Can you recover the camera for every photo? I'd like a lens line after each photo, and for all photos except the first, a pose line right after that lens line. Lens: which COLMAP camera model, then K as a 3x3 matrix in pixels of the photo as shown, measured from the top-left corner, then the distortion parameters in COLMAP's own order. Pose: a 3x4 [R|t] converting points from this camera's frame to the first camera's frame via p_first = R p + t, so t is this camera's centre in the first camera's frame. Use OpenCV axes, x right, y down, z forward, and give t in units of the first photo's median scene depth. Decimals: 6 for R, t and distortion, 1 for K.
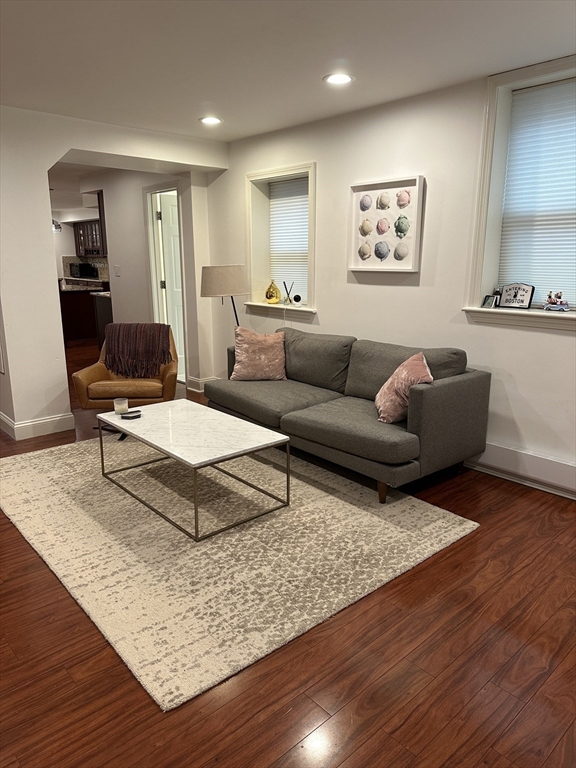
lens RADIAL K [[543.4, 0, 292.2], [0, 543.4, 384.8], [0, 0, 1]] dist [0.085477, -0.086965]
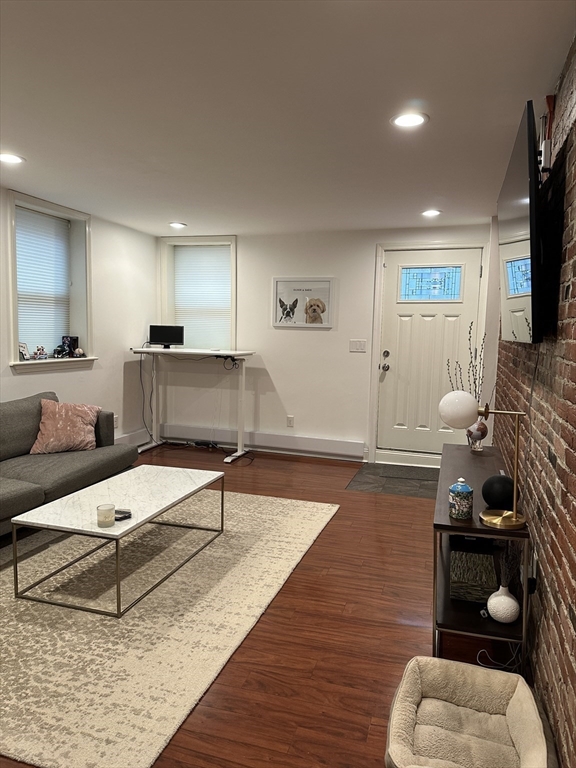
lens RADIAL K [[526.5, 0, 288.0], [0, 526.5, 384.0], [0, 0, 1]] dist [0.149372, -0.219146]
pose [[-0.496729, -0.102341, 0.861851, -1.256984], [0.183412, 0.958218, 0.219494, -0.302078], [-0.848304, 0.267103, -0.457204, 1.269468]]
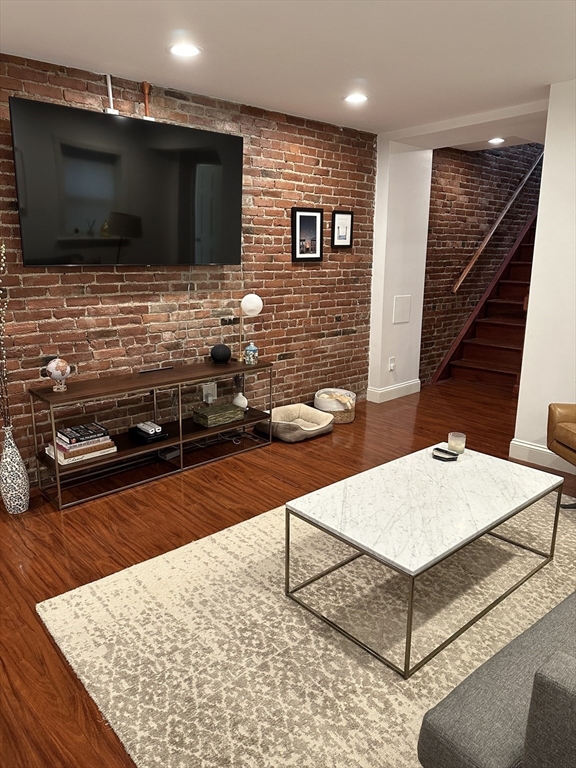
lens RADIAL K [[546.3, 0, 288.0], [0, 546.3, 384.0], [0, 0, 1]] dist [0.055139, -0.067785]
pose [[-0.009159, 0.236604, -0.971563, 0.533993], [-0.231792, 0.944638, 0.232232, -0.203597], [0.972722, 0.227327, 0.046191, 0.824767]]
